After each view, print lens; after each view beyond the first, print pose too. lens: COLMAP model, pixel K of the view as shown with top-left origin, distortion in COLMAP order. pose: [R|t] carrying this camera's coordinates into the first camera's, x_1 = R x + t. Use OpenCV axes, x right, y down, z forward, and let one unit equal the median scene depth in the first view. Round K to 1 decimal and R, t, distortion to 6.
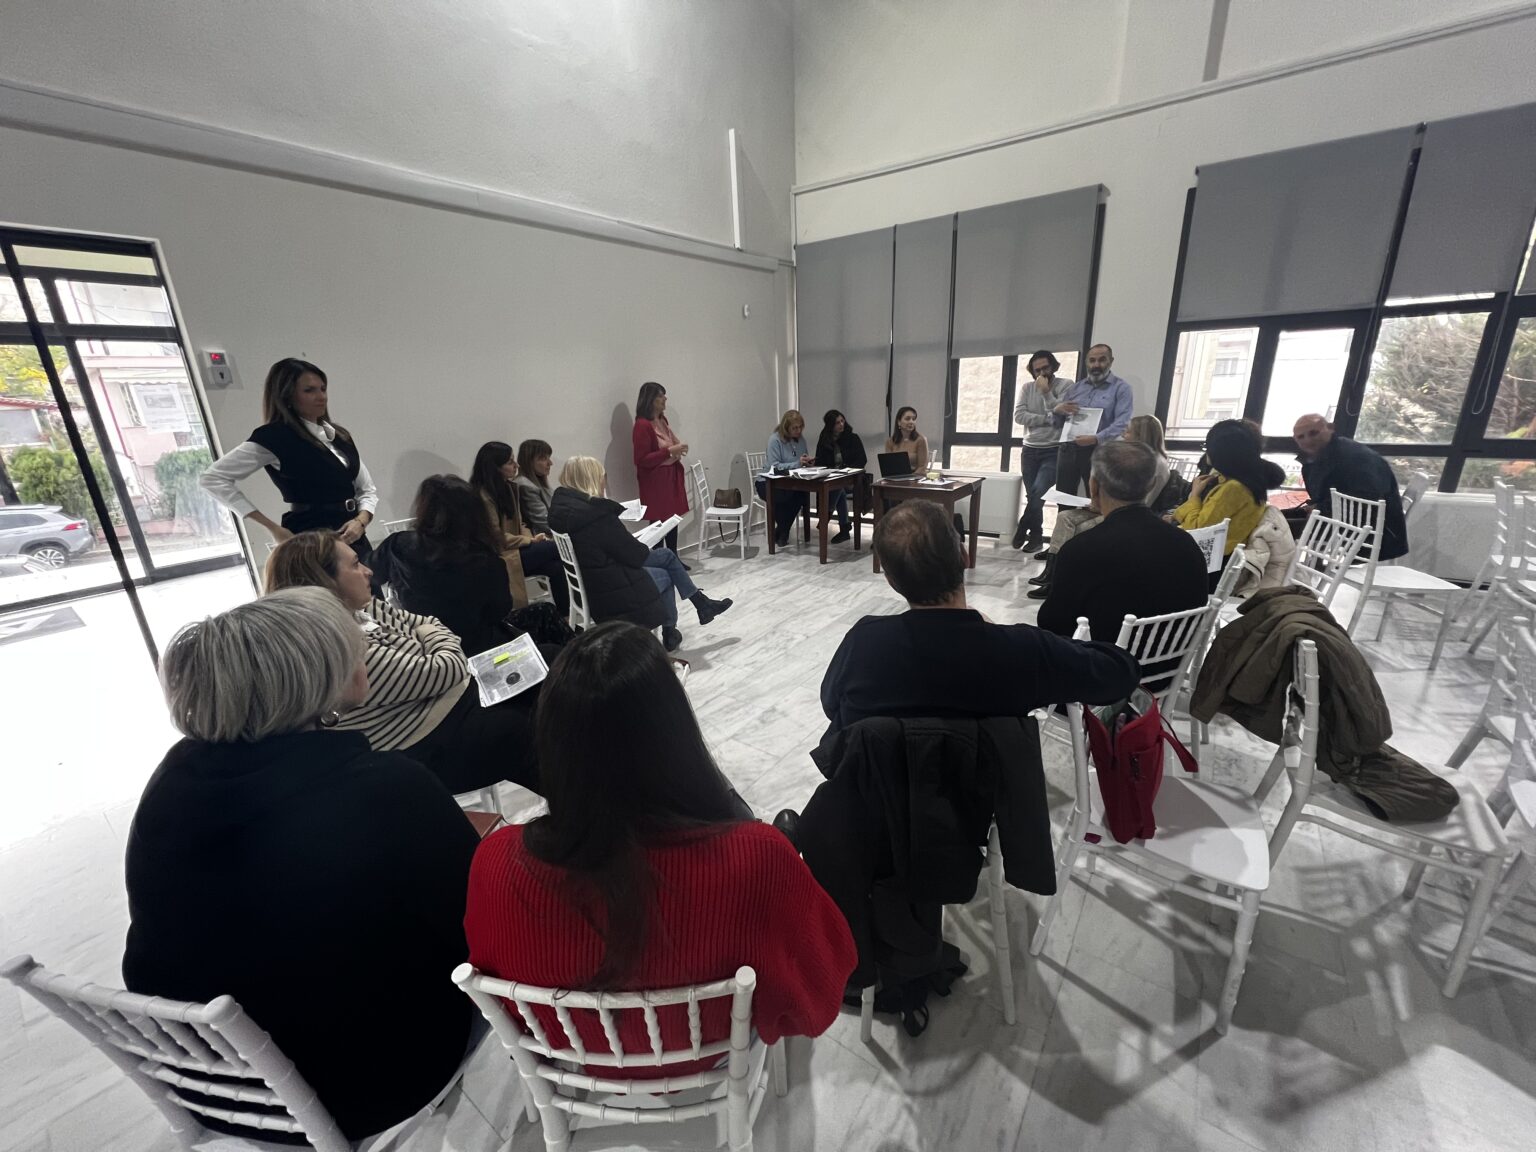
lens RADIAL K [[623.0, 0, 768.0], [0, 623.0, 576.0], [0, 0, 1]] dist [0.065079, -0.000007]
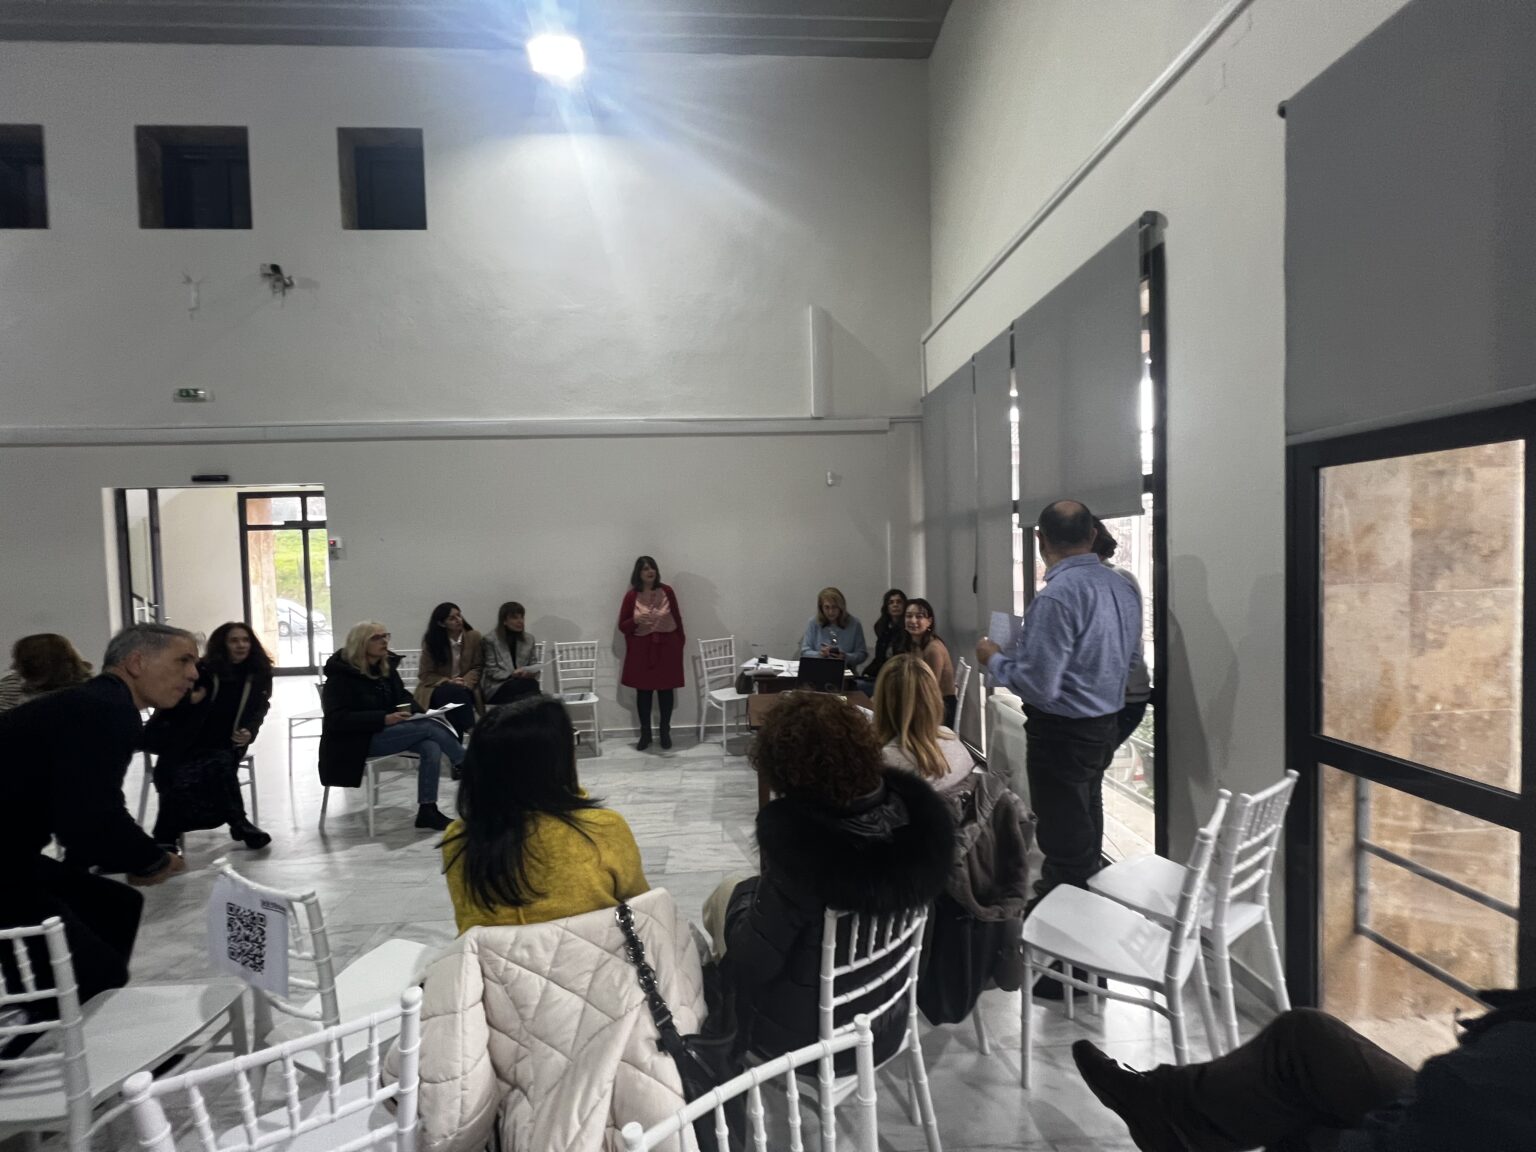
lens RADIAL K [[623.0, 0, 768.0], [0, 623.0, 576.0], [0, 0, 1]] dist [0.065079, -0.000007]
pose [[0.632633, 0.045161, -0.773134, 0.668908], [-0.229474, 0.964399, -0.131438, -0.178240], [0.739674, 0.260566, 0.620474, 0.494240]]
